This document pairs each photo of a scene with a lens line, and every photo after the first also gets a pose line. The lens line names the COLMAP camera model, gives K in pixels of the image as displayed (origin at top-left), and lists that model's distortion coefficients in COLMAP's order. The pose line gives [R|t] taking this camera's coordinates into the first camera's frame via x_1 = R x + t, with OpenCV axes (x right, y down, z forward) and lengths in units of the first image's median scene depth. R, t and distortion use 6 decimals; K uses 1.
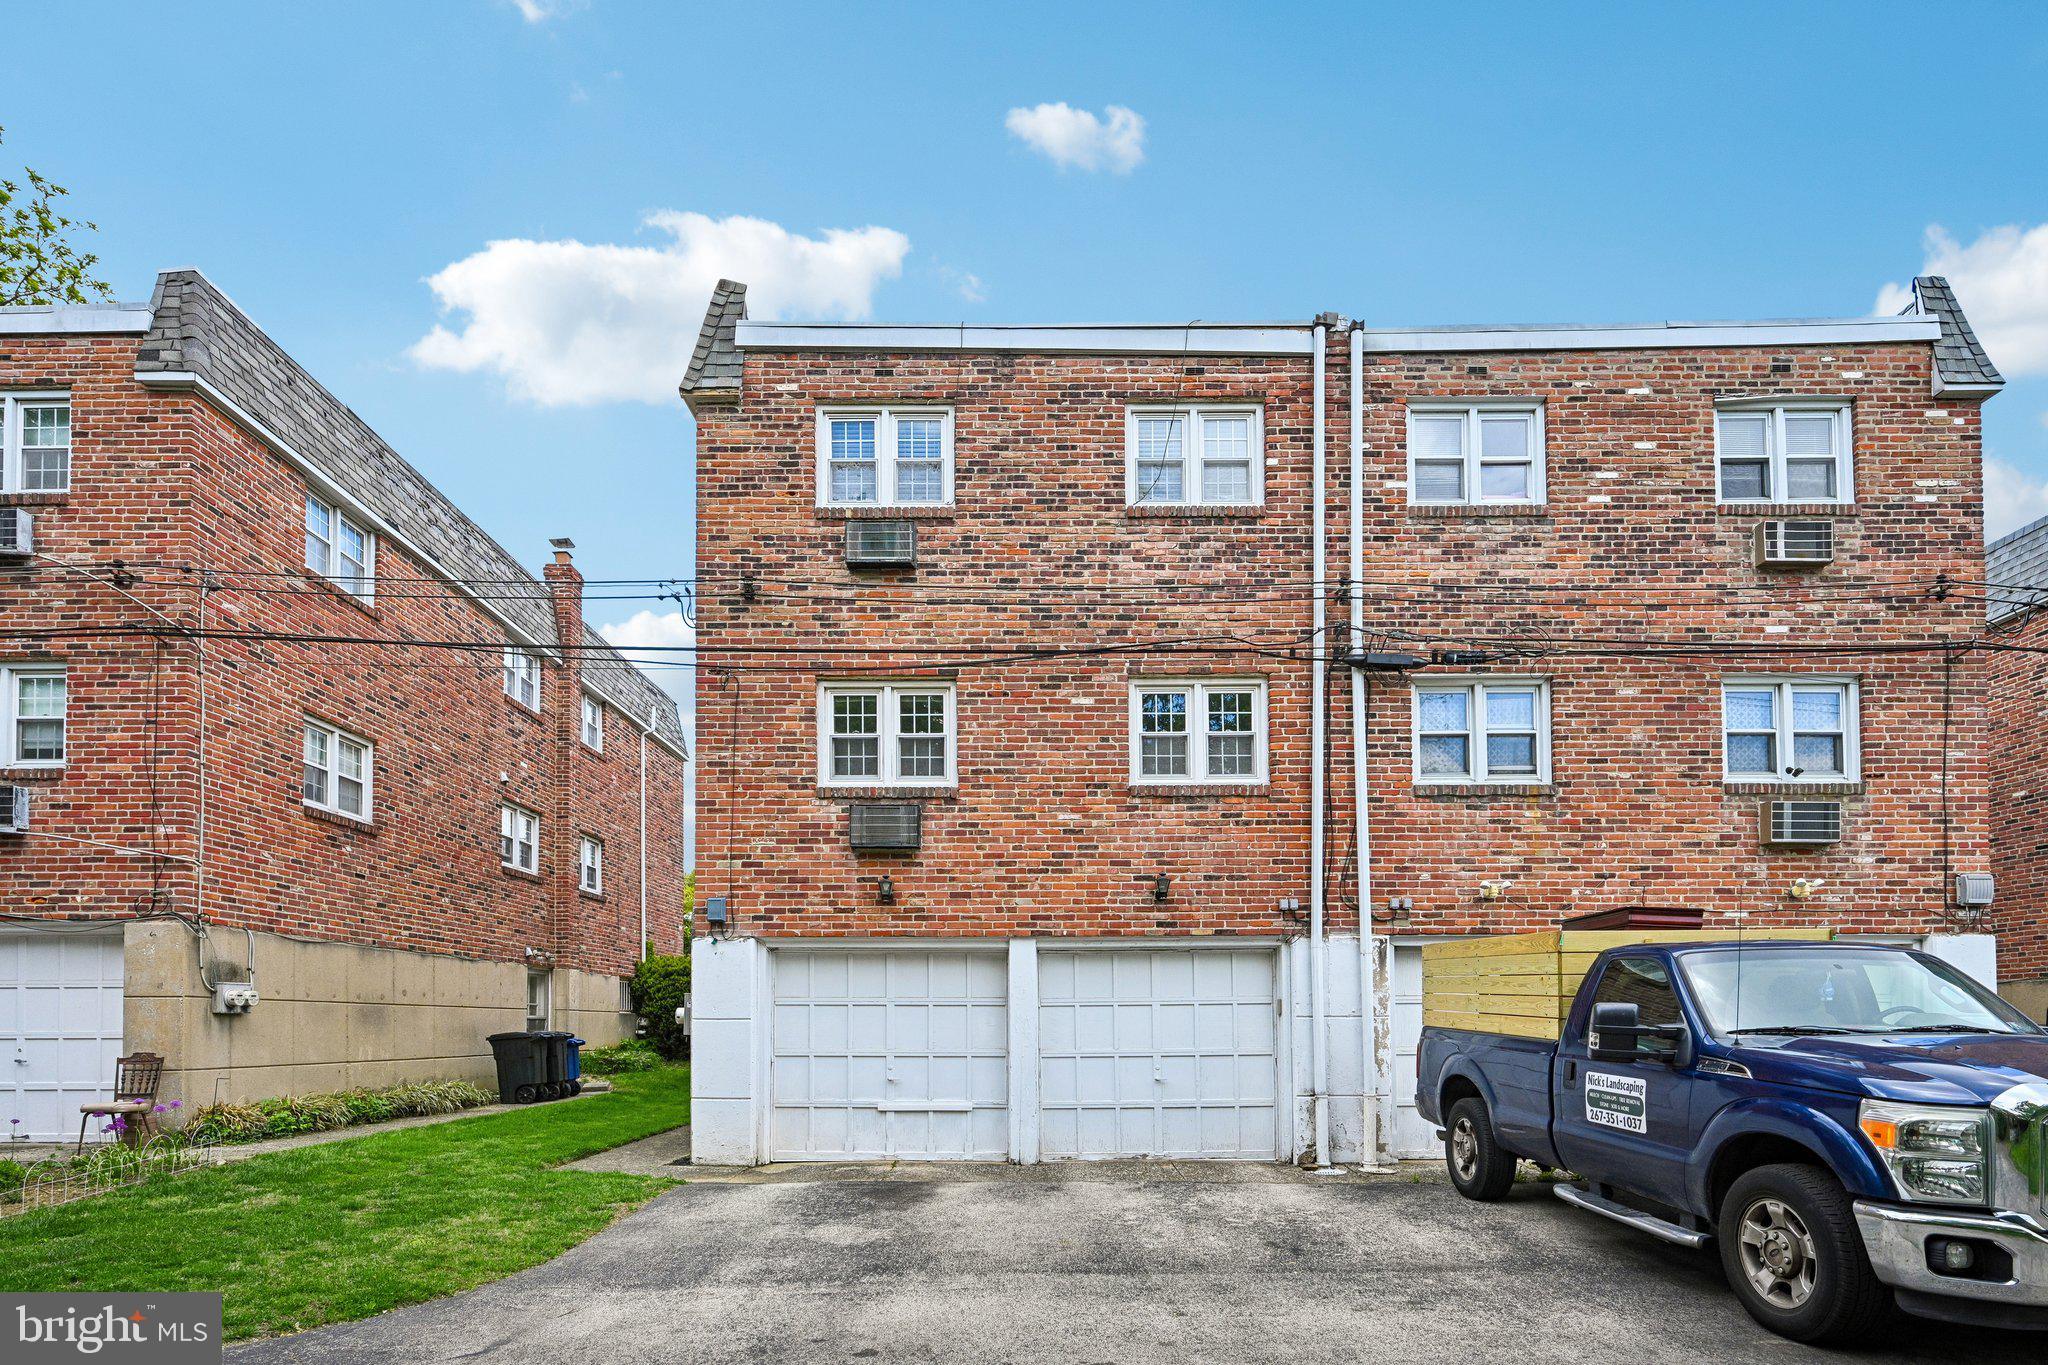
lens RADIAL K [[997.0, 0, 1026.7], [0, 997.0, 714.5], [0, 0, 1]] dist [-0.001097, 0.001582]
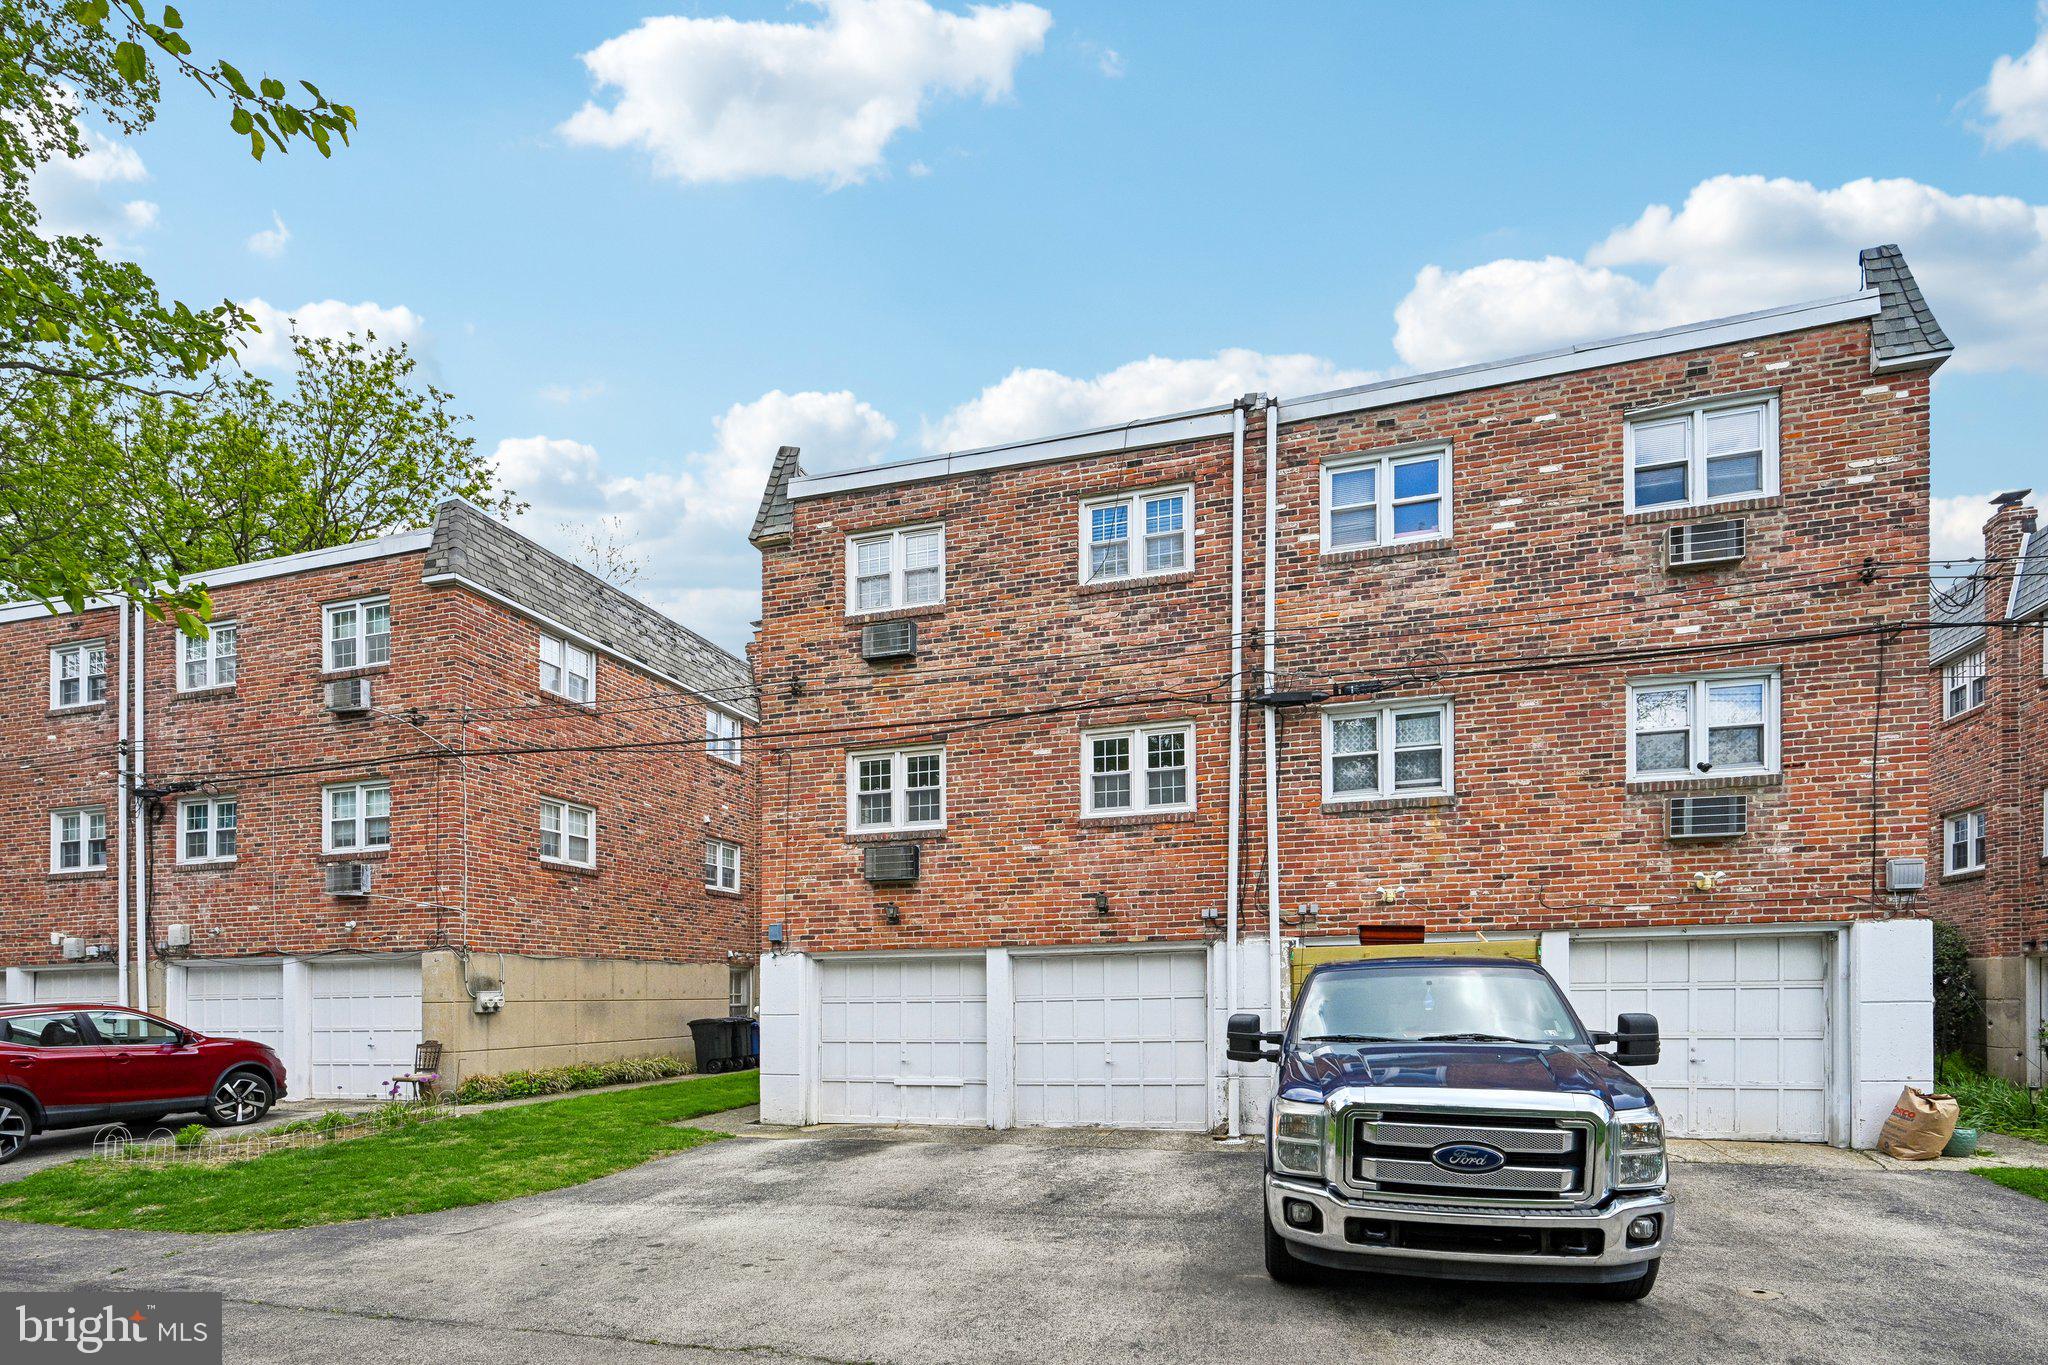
lens RADIAL K [[914.4, 0, 1016.9], [0, 914.4, 679.2], [0, 0, 1]] dist [-0.000004, 0.000660]
pose [[0.964411, -0.097362, -0.245830, 0.303547], [0.089890, 0.995088, -0.041465, -0.057237], [0.248659, 0.017891, 0.968426, -0.109480]]
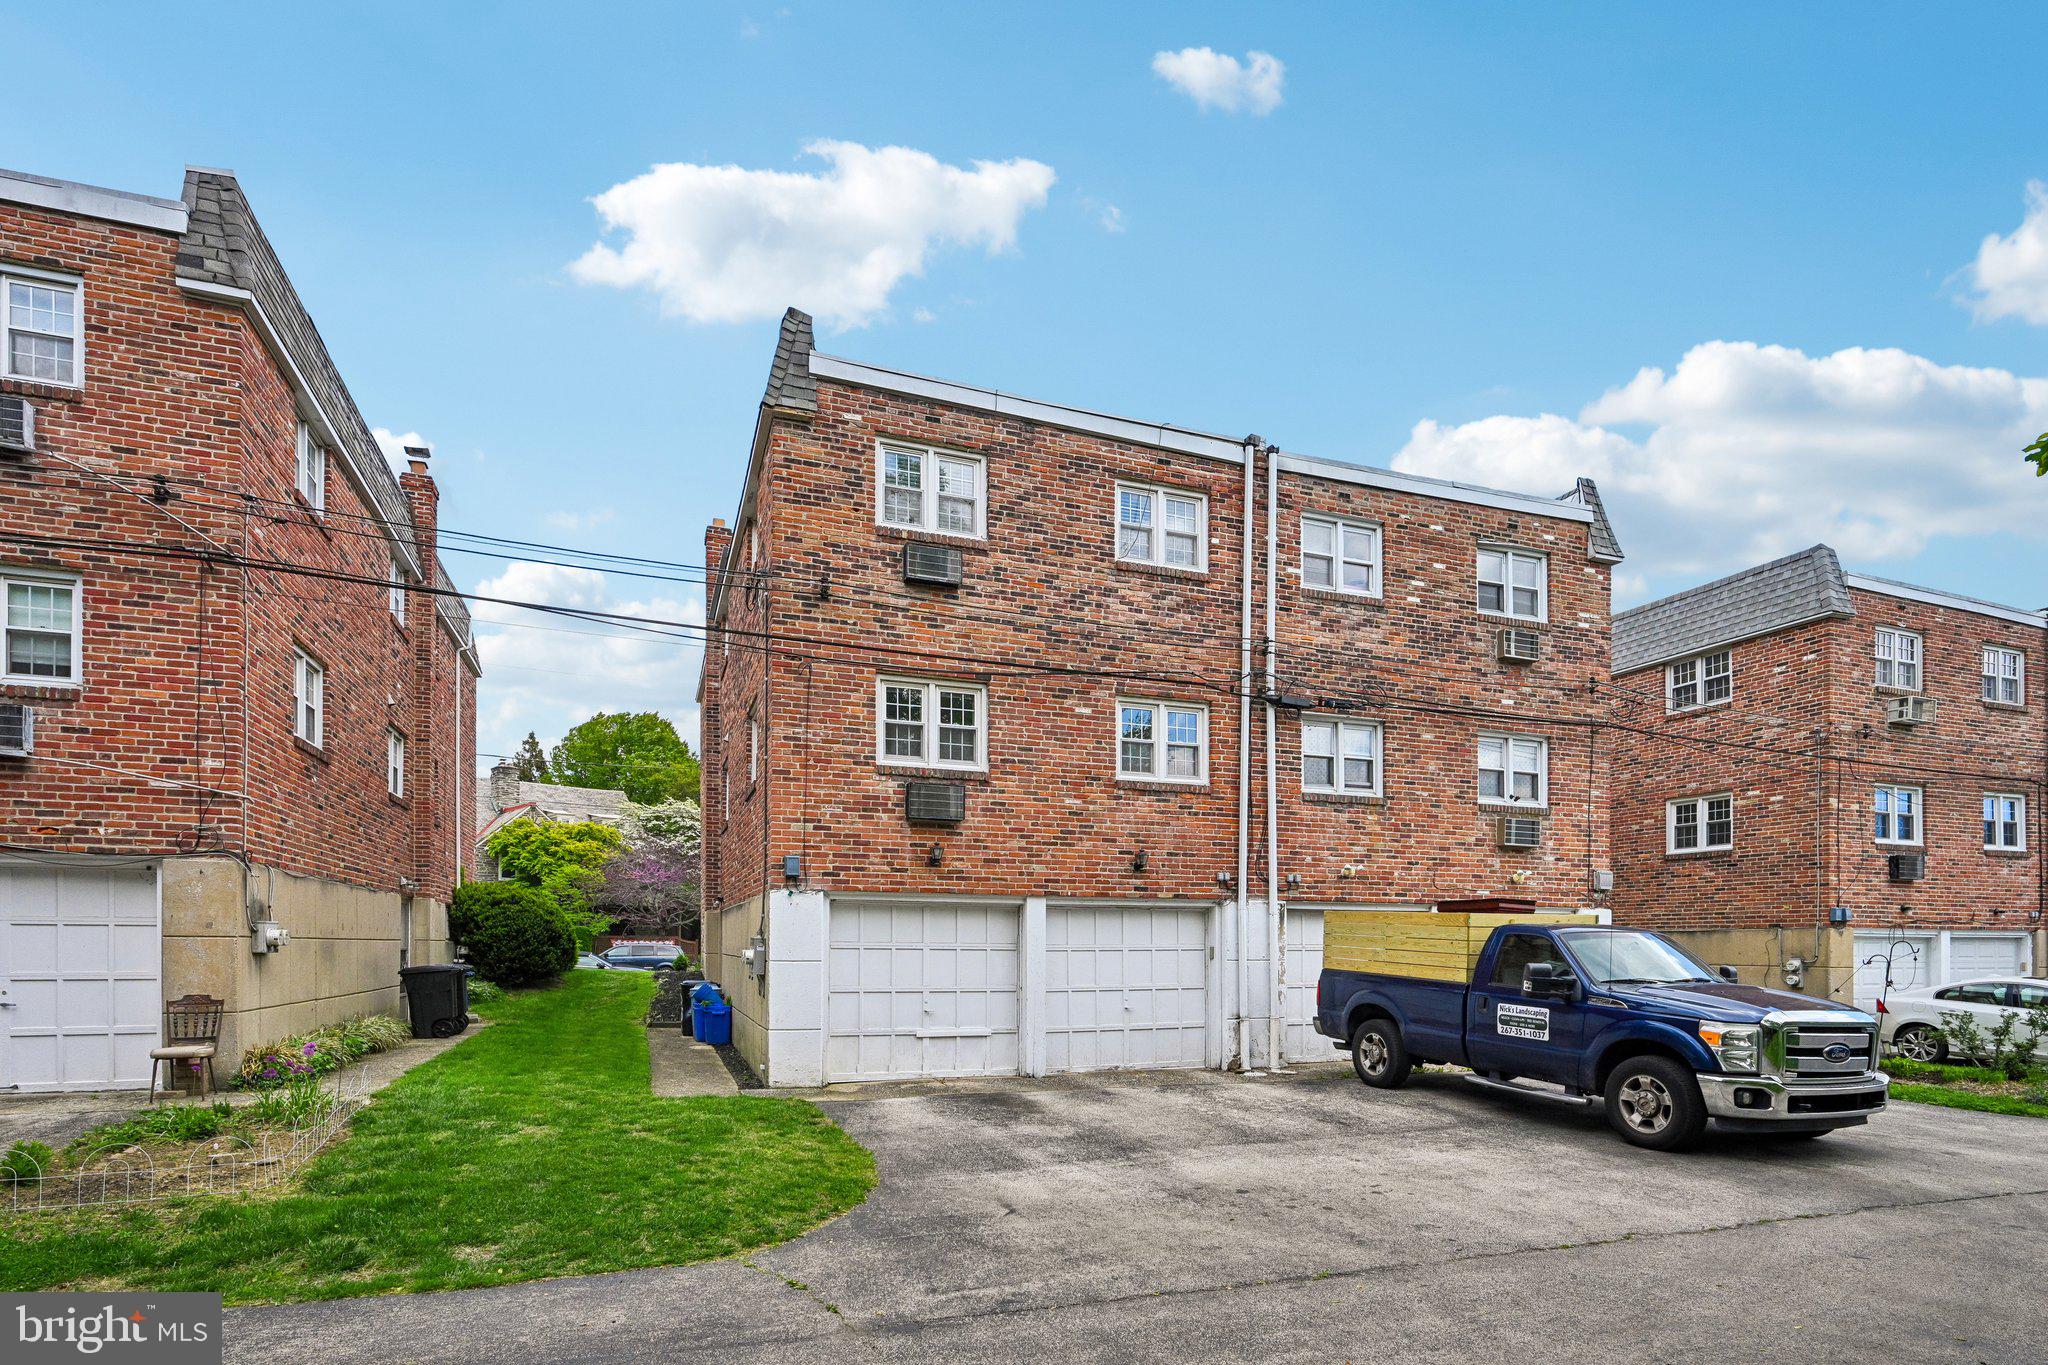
lens RADIAL K [[914.4, 0, 1067.5], [0, 914.4, 626.4], [0, 0, 1]] dist [-0.000004, 0.000660]
pose [[0.942069, 0.117748, 0.314073, -0.335481], [-0.105951, 0.992880, -0.054435, -0.053114], [-0.318246, 0.018005, 0.947837, -0.113327]]
